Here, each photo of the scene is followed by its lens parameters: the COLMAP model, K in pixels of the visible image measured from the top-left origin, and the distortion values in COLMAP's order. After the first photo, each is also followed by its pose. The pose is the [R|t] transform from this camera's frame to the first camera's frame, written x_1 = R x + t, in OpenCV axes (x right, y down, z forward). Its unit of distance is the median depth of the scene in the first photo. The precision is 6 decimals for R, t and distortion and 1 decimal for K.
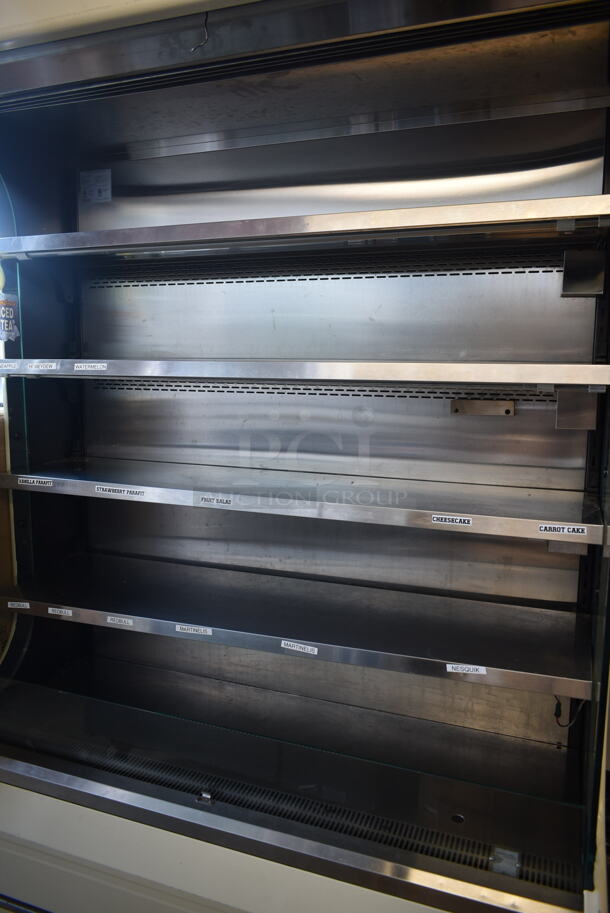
lens RADIAL K [[691.6, 0, 305.0], [0, 691.6, 456.5], [0, 0, 1]] dist [-0.018465, 0.006628]
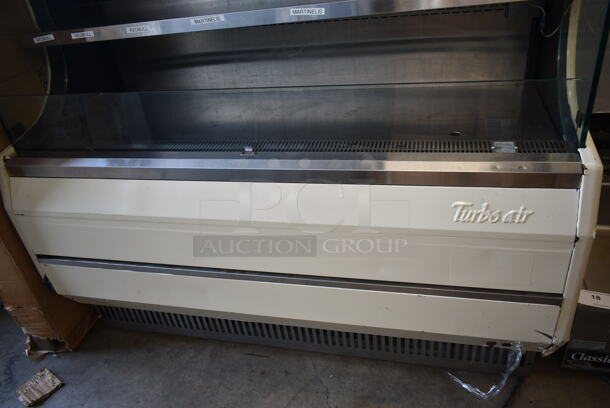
lens RADIAL K [[462.0, 0, 305.0], [0, 462.0, 204.0], [0, 0, 1]] dist [-0.018465, 0.006628]
pose [[0.985370, -0.163633, 0.047650, -0.083527], [0.132653, 0.911904, 0.388374, 0.233515], [-0.107003, -0.376371, 0.920269, 0.183041]]
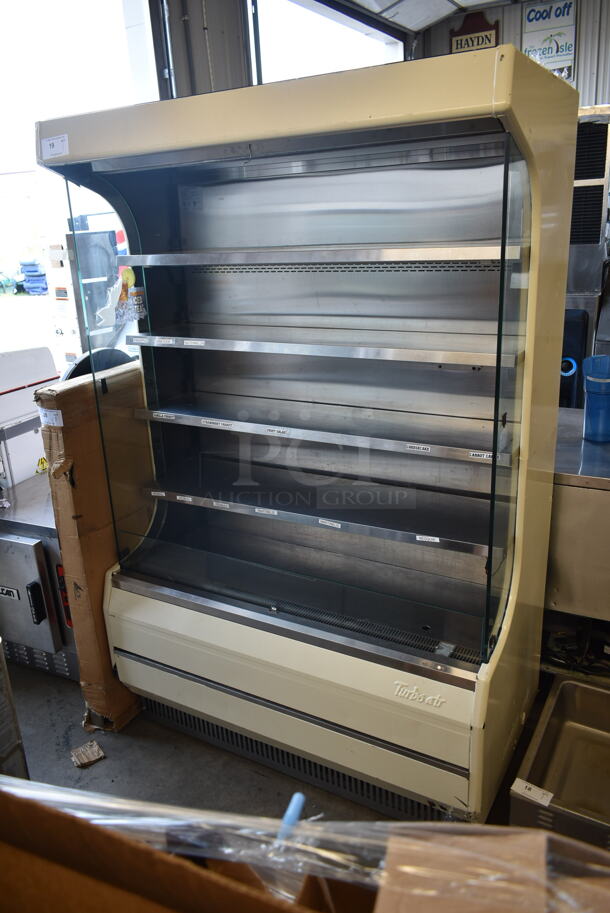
lens RADIAL K [[691.6, 0, 305.0], [0, 691.6, 456.5], [0, 0, 1]] dist [-0.018465, 0.006628]
pose [[0.986898, 0.002190, -0.161329, 0.166534], [0.026279, 0.984374, 0.174118, -0.133585], [0.159190, -0.176076, 0.971419, -0.457774]]
